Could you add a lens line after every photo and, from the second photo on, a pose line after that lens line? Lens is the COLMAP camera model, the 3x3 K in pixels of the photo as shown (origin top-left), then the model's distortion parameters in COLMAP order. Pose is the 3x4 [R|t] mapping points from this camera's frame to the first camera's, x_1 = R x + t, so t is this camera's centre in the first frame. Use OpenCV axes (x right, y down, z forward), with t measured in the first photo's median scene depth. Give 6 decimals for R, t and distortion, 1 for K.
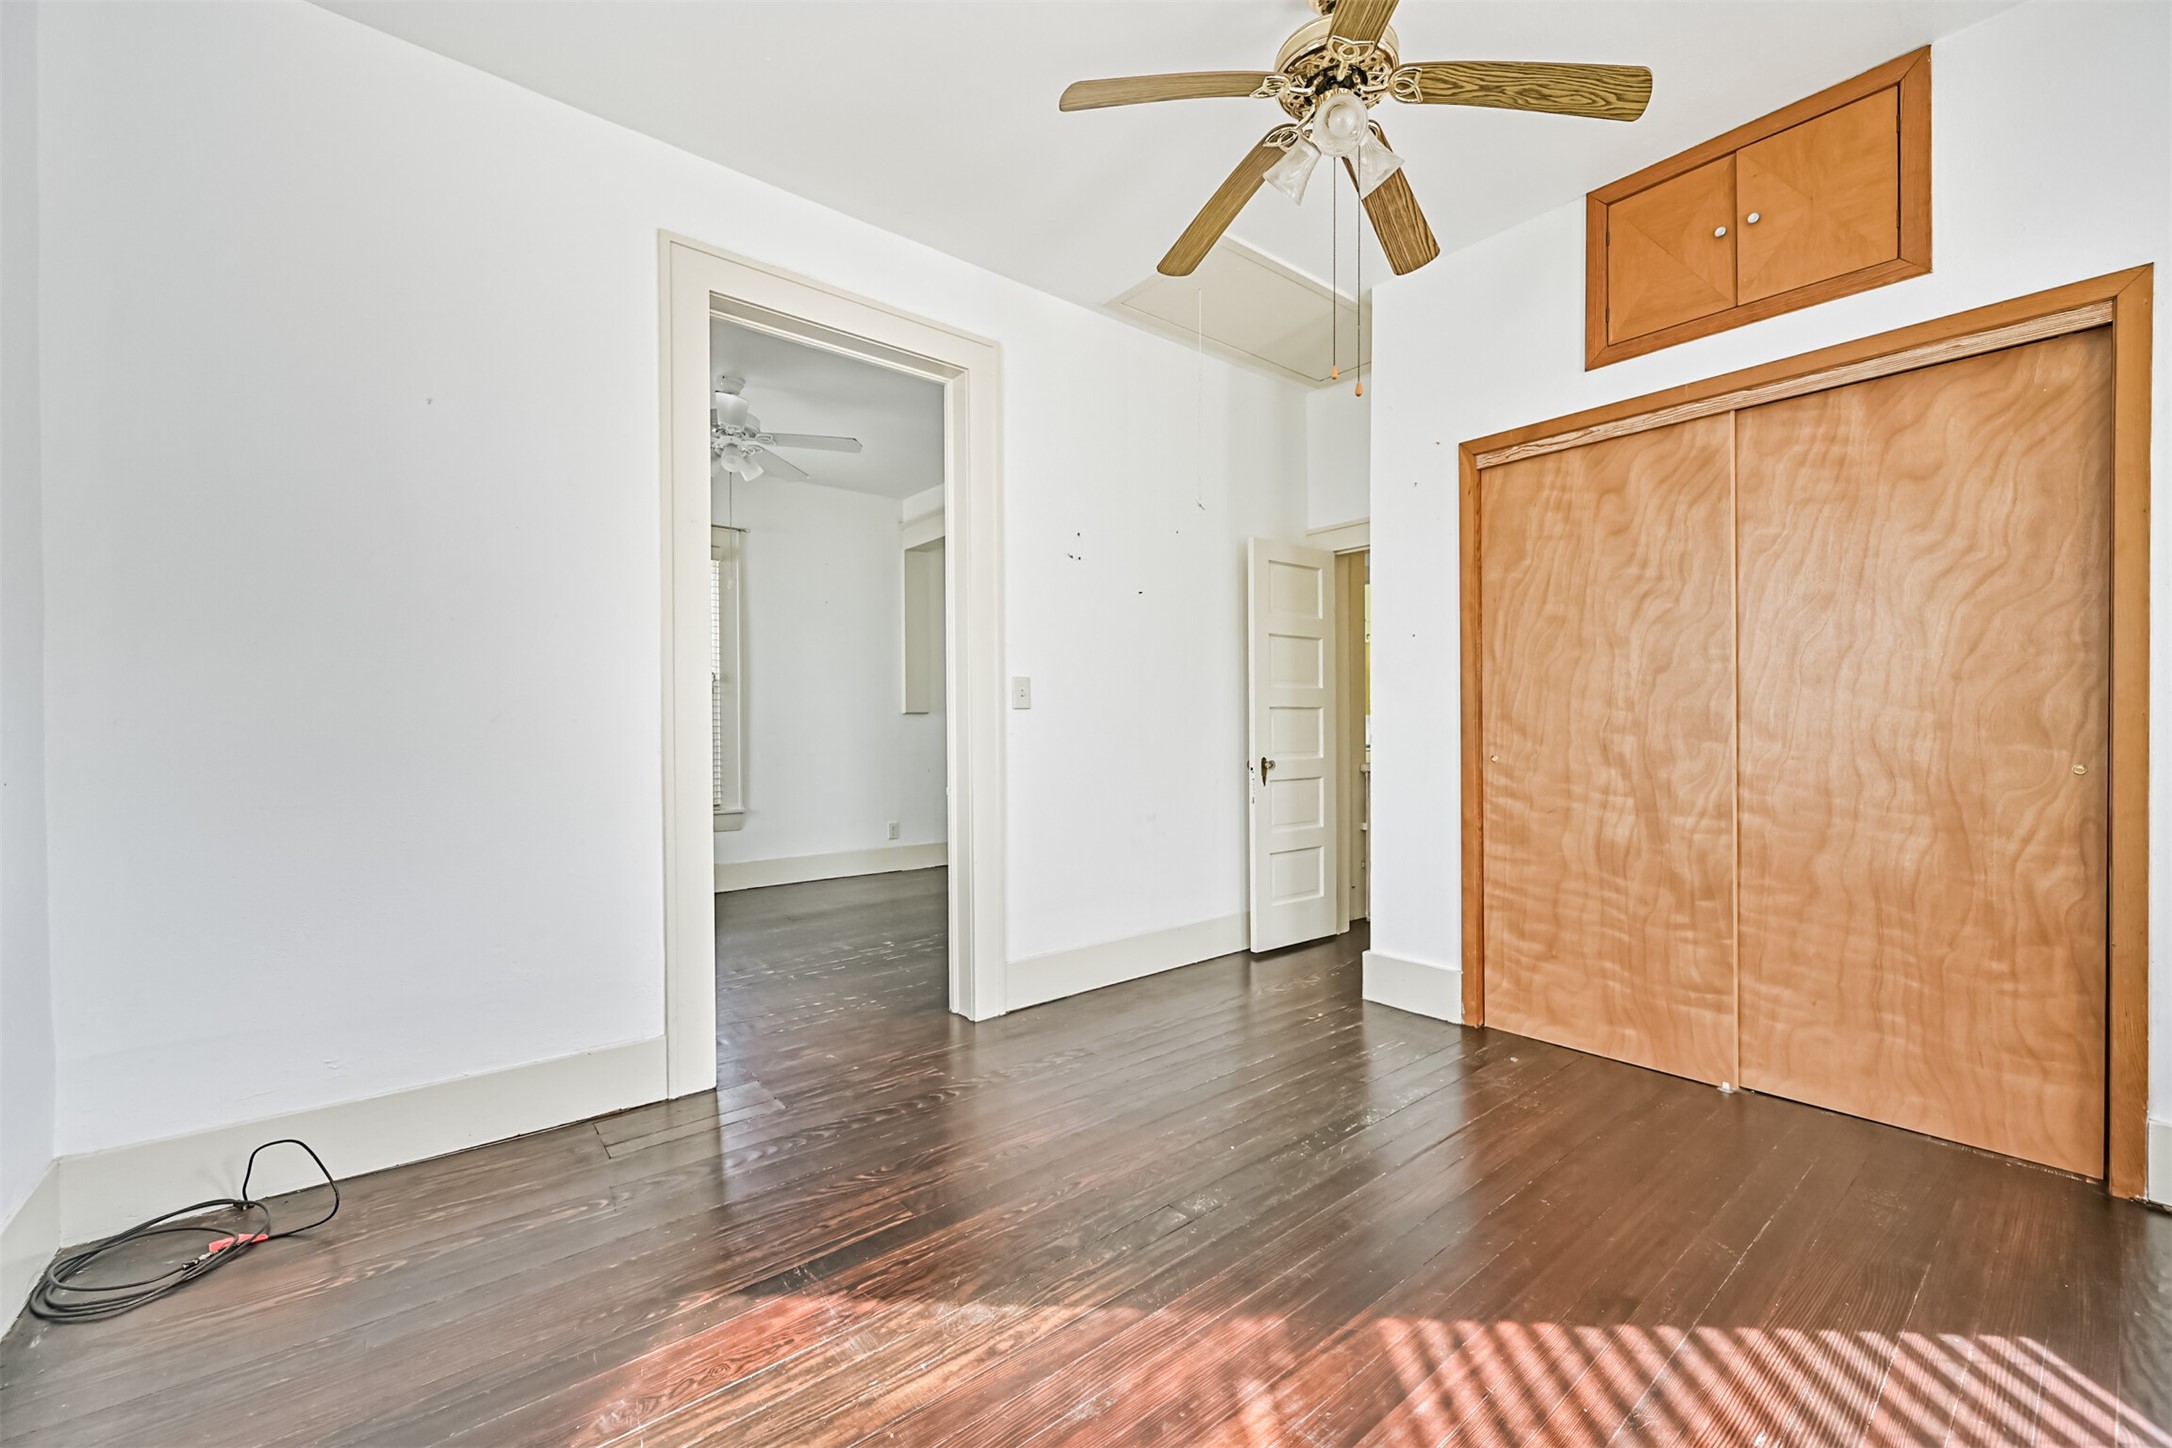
lens RADIAL K [[871.2, 0, 1102.7], [0, 871.2, 719.9], [0, 0, 1]] dist [-0.000874, 0.000678]
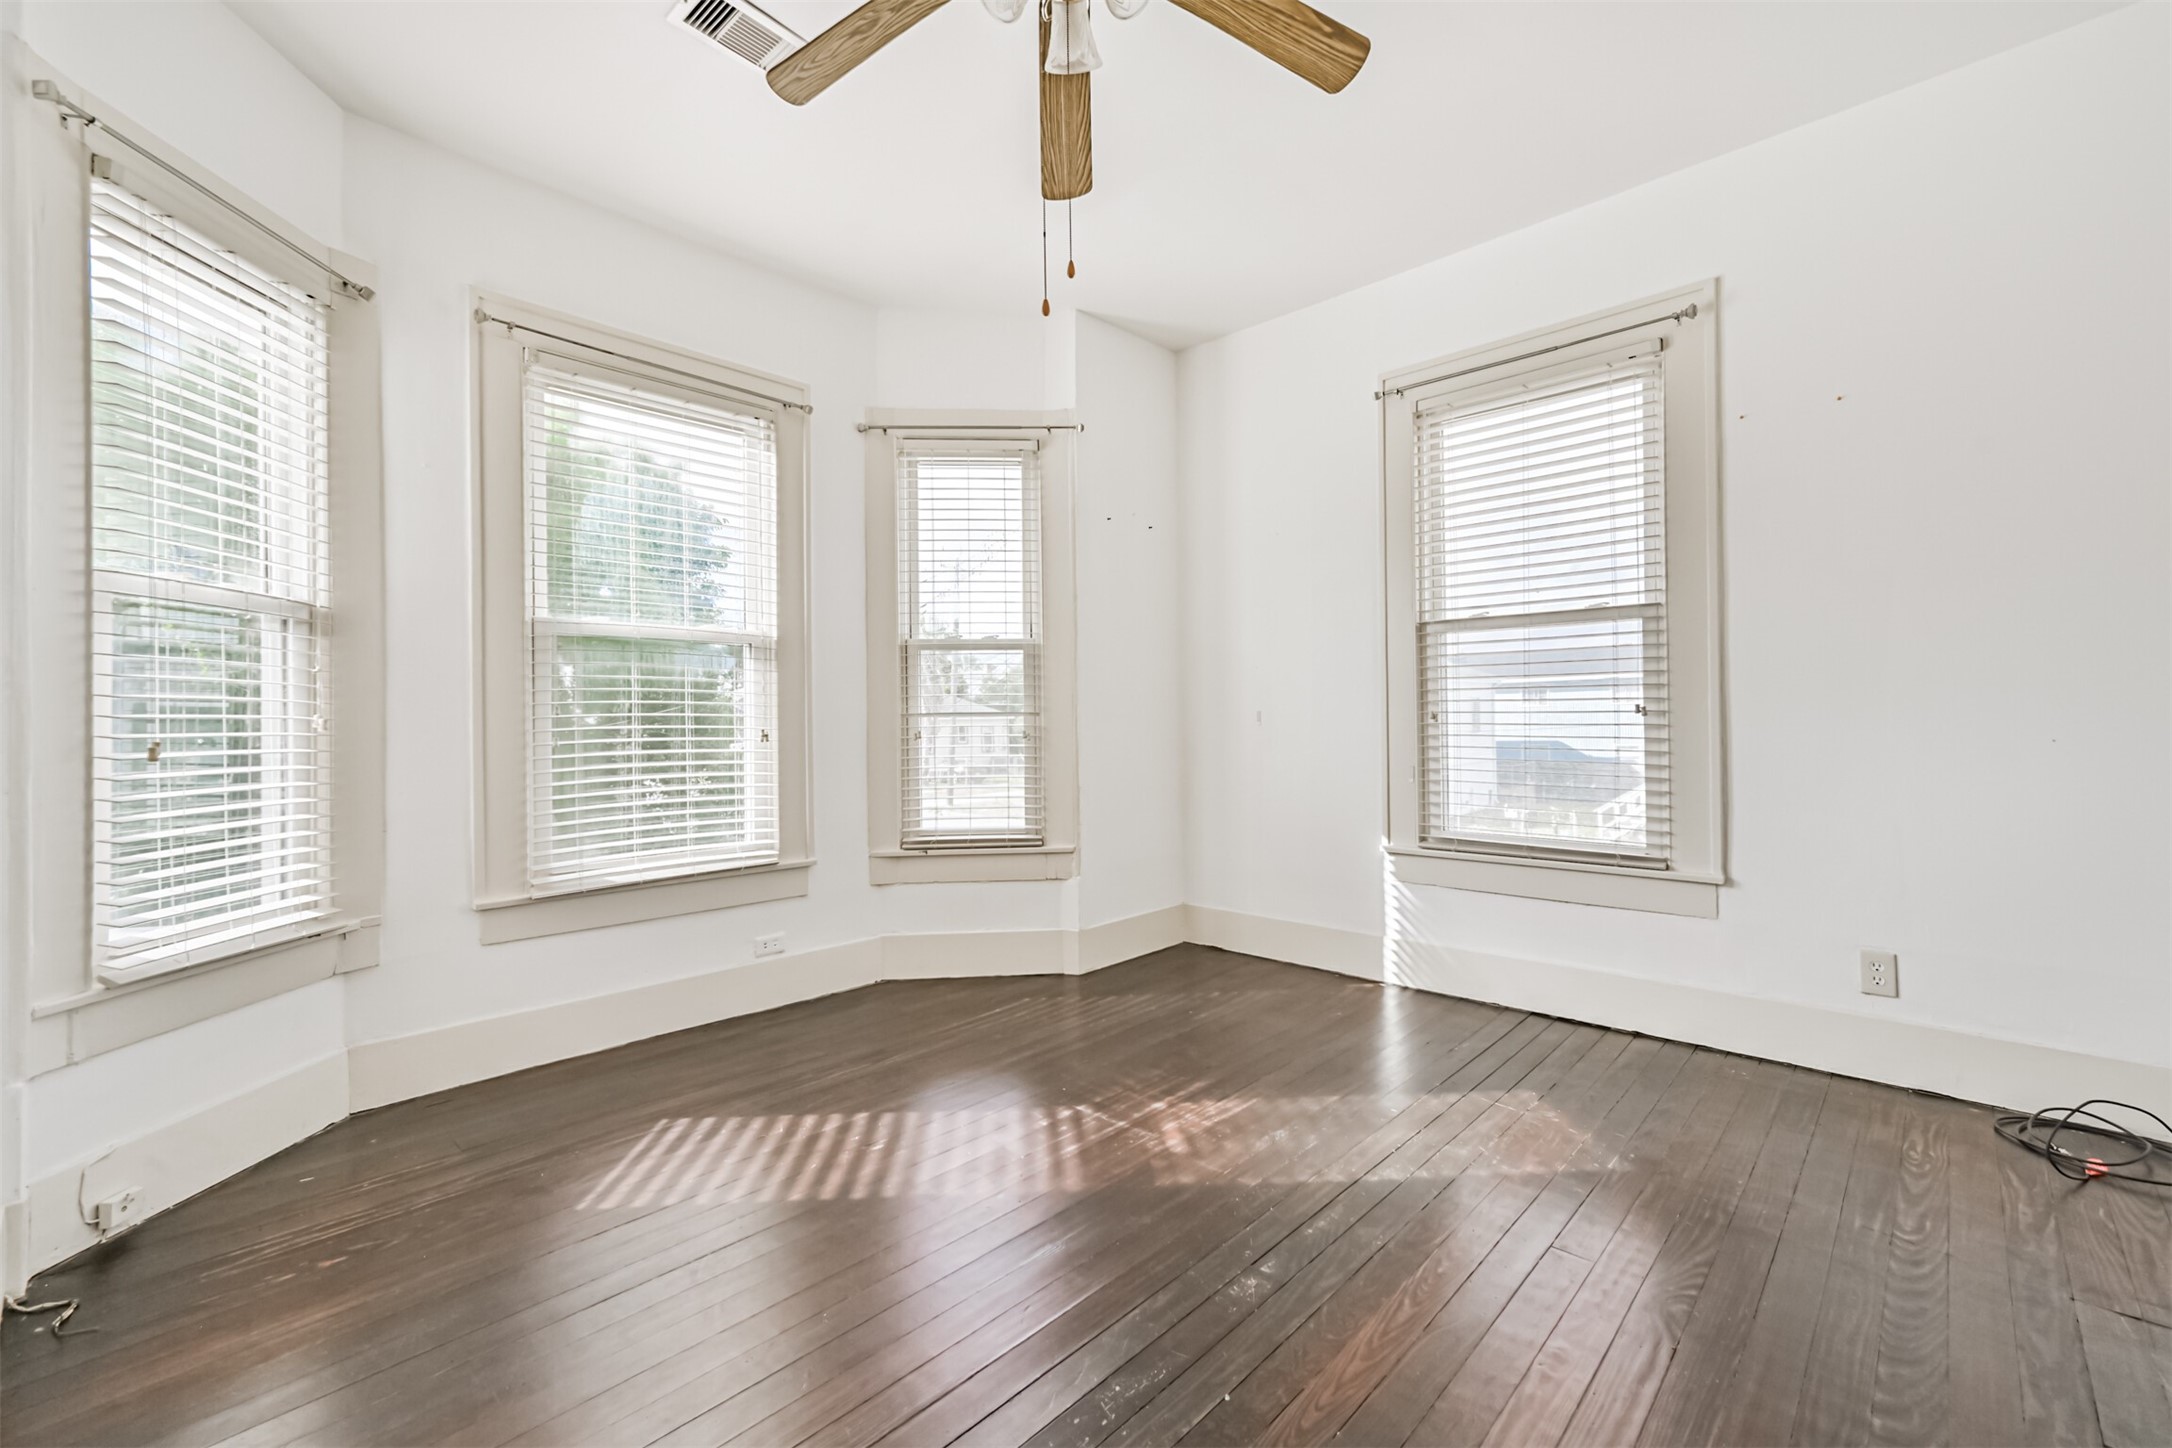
lens RADIAL K [[912.9, 0, 1097.5], [0, 912.9, 722.0], [0, 0, 1]] dist [0.001889, 0.000160]
pose [[-0.993643, 0.015585, -0.111491, 0.433873], [0.015471, 0.999879, 0.001885, 0.015884], [0.111507, 0.000148, -0.993764, 2.326578]]
